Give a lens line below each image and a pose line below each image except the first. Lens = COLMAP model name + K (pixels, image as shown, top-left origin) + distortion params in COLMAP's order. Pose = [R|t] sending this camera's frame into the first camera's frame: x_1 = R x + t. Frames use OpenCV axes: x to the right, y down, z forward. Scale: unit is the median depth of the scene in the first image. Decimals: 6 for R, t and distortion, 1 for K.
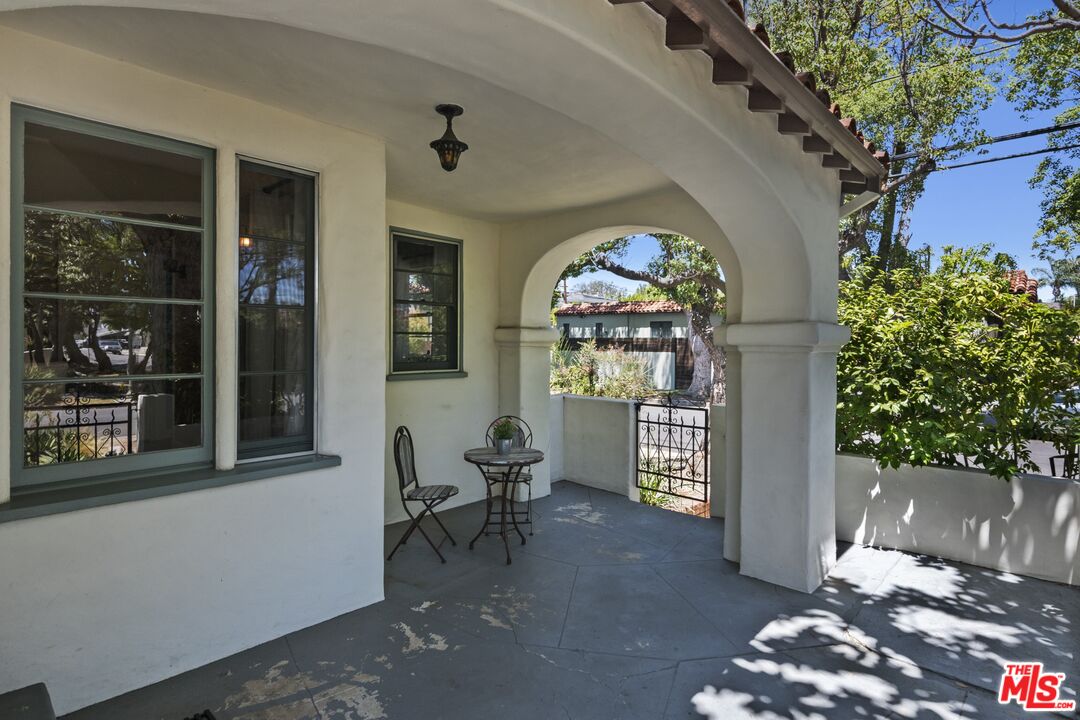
lens RADIAL K [[540.9, 0, 545.7], [0, 540.9, 342.4], [0, 0, 1]] dist [-0.012075, 0.001293]
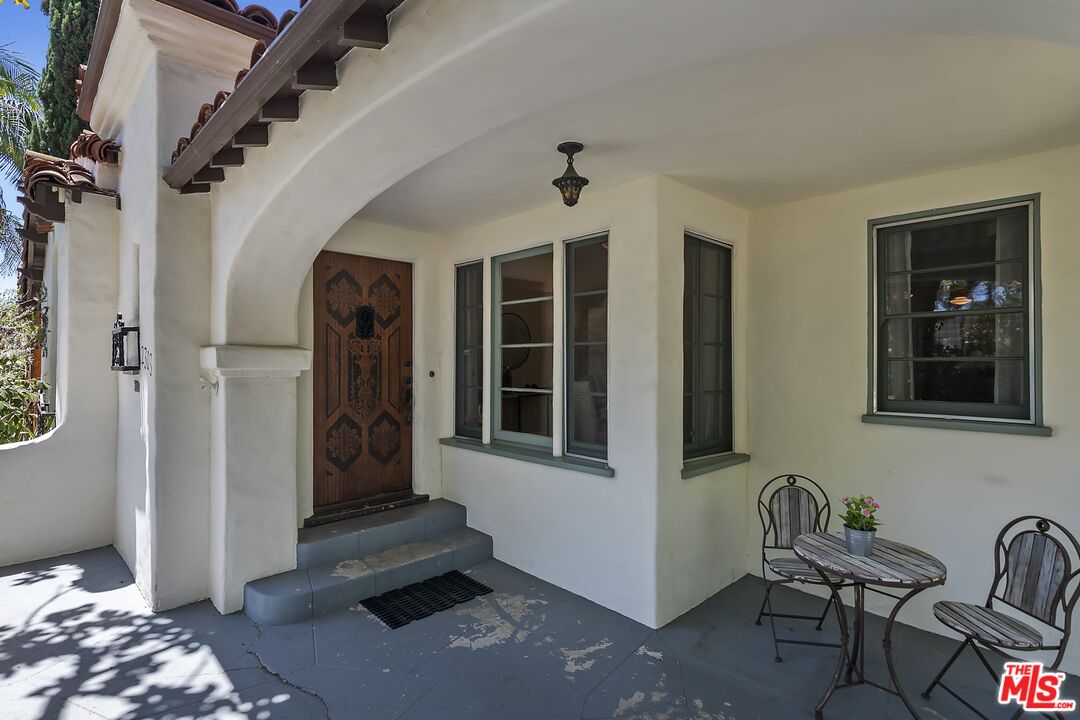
lens RADIAL K [[525.1, 0, 540.0], [0, 525.1, 360.0], [0, 0, 1]] dist [0.000232, -0.000384]
pose [[-0.045884, -0.010230, -0.998894, 0.819866], [-0.003535, 0.999943, -0.010078, -0.014002], [0.998941, 0.003069, -0.045918, 0.988676]]
